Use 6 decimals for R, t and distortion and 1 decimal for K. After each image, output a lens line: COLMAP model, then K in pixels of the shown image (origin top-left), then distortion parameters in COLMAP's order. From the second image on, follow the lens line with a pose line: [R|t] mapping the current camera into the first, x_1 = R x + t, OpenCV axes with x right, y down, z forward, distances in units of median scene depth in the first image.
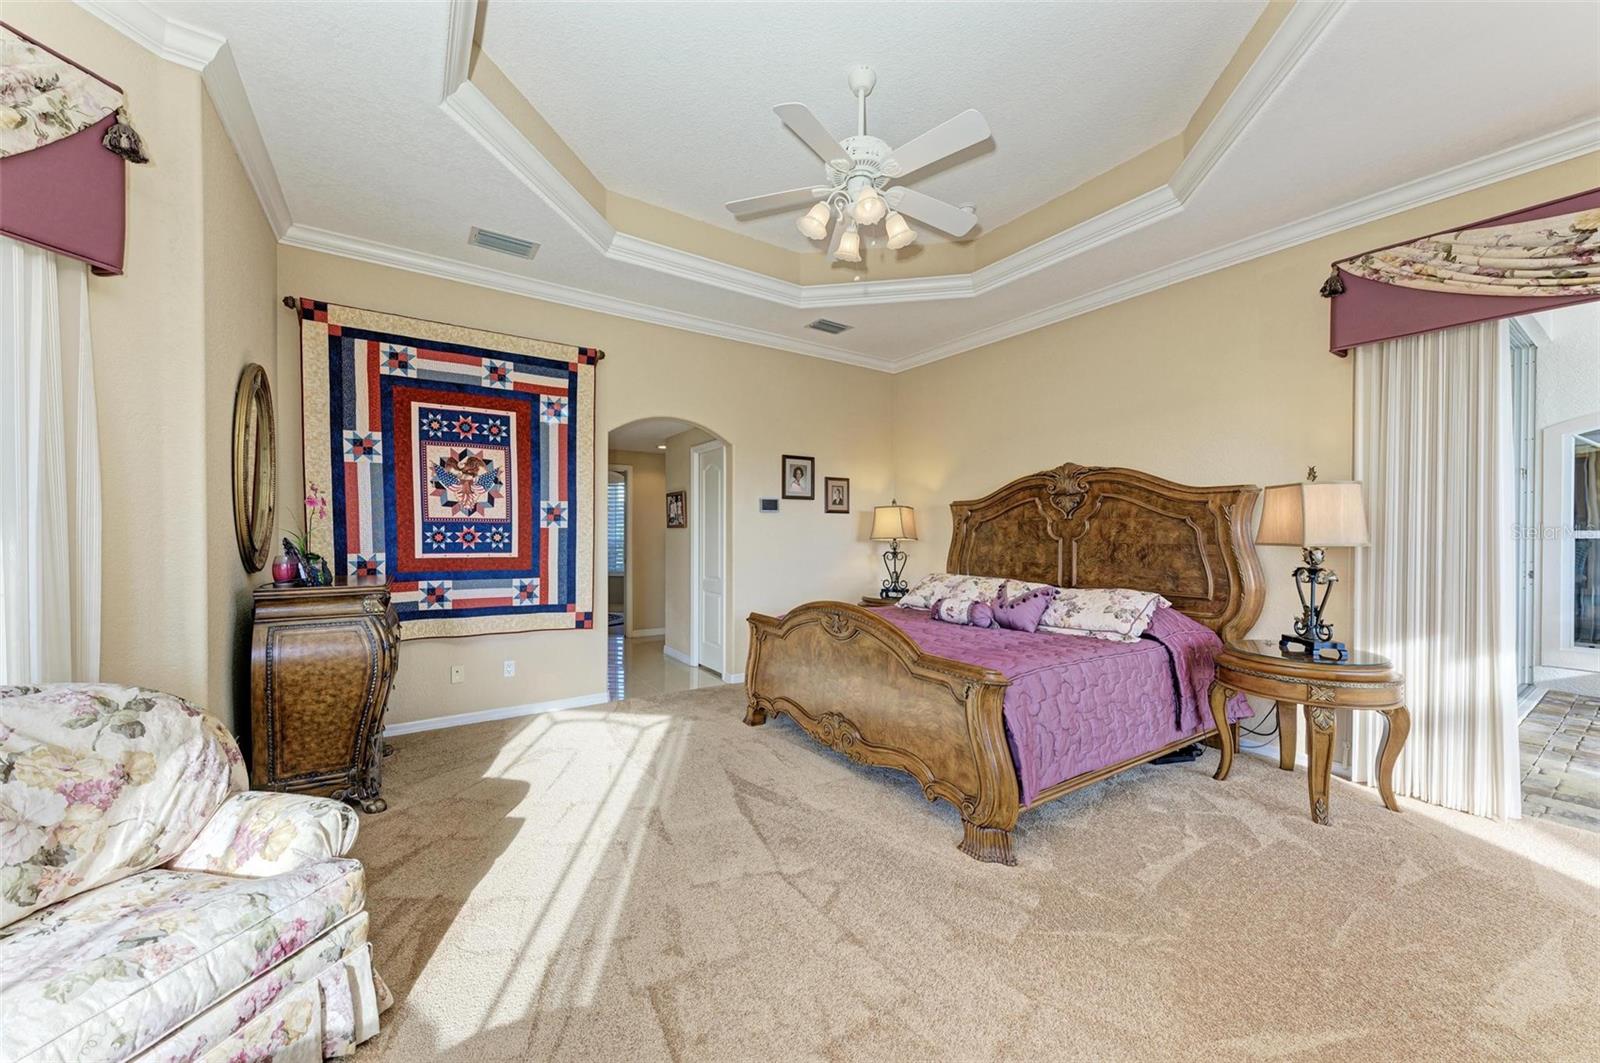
lens RADIAL K [[570.8, 0, 806.7], [0, 570.8, 538.2], [0, 0, 1]] dist [0.019546, -0.006115]
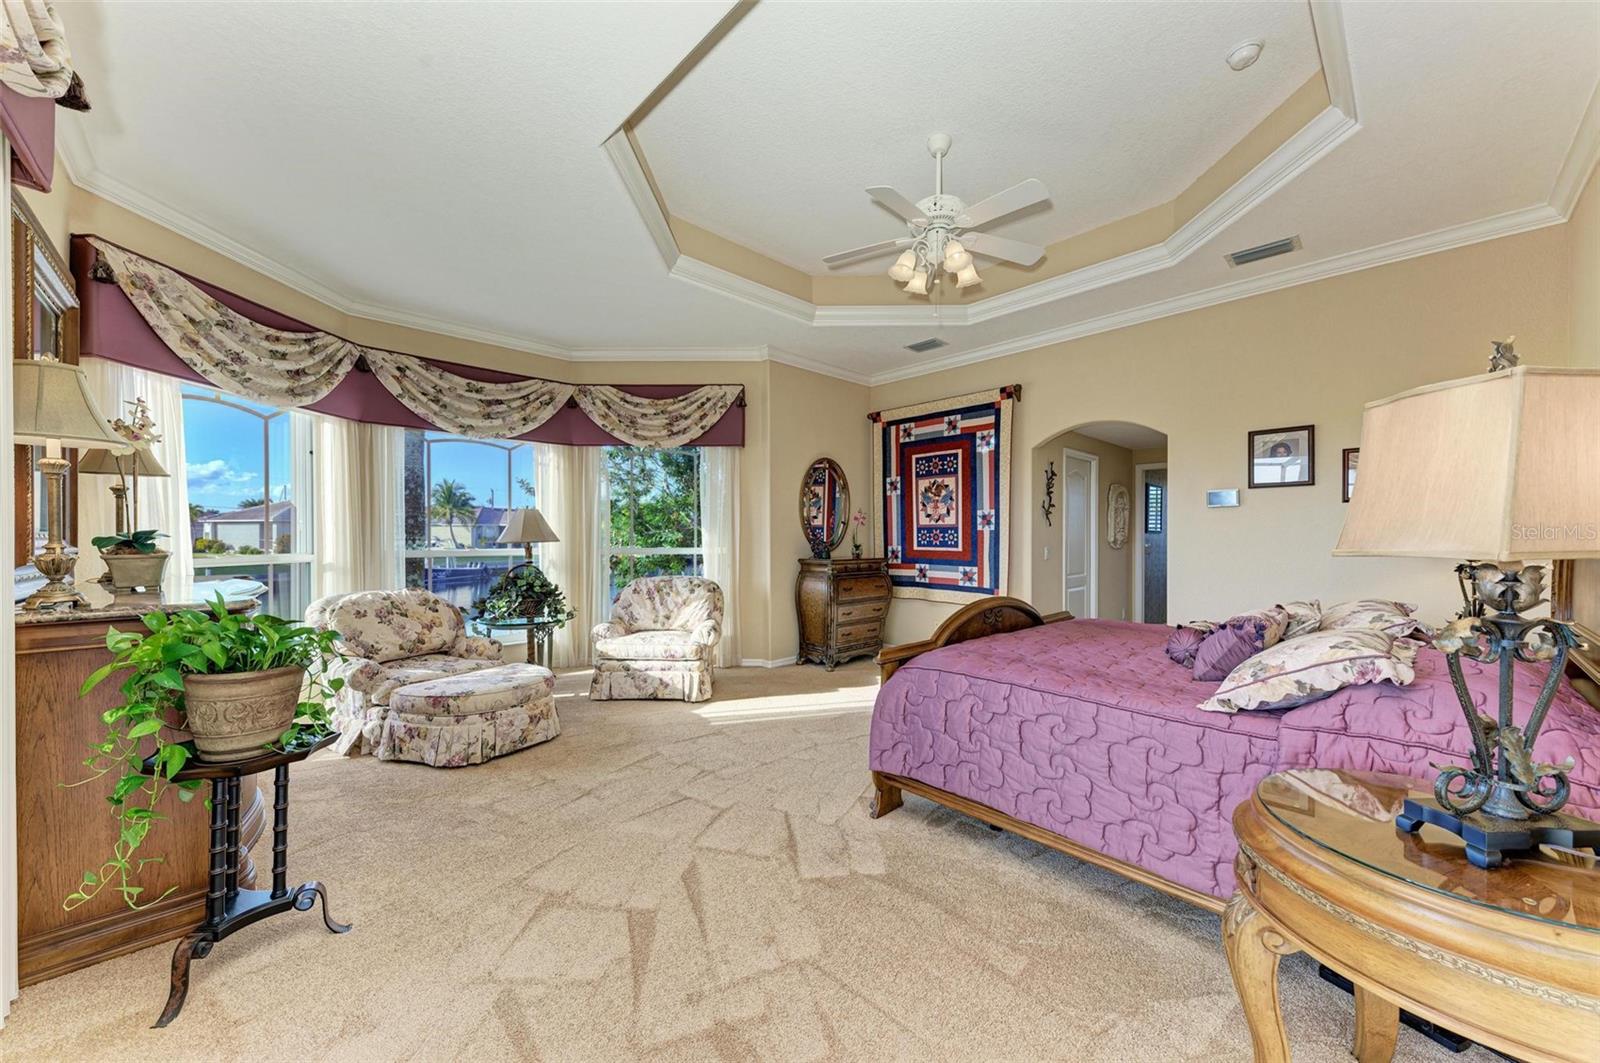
lens RADIAL K [[570.8, 0, 806.7], [0, 570.8, 538.2], [0, 0, 1]] dist [0.019546, -0.006115]
pose [[0.195644, 0.004009, -0.980667, 0.841627], [-0.006994, 0.999972, 0.002692, -0.000250], [0.980650, 0.006332, 0.195667, 0.366012]]
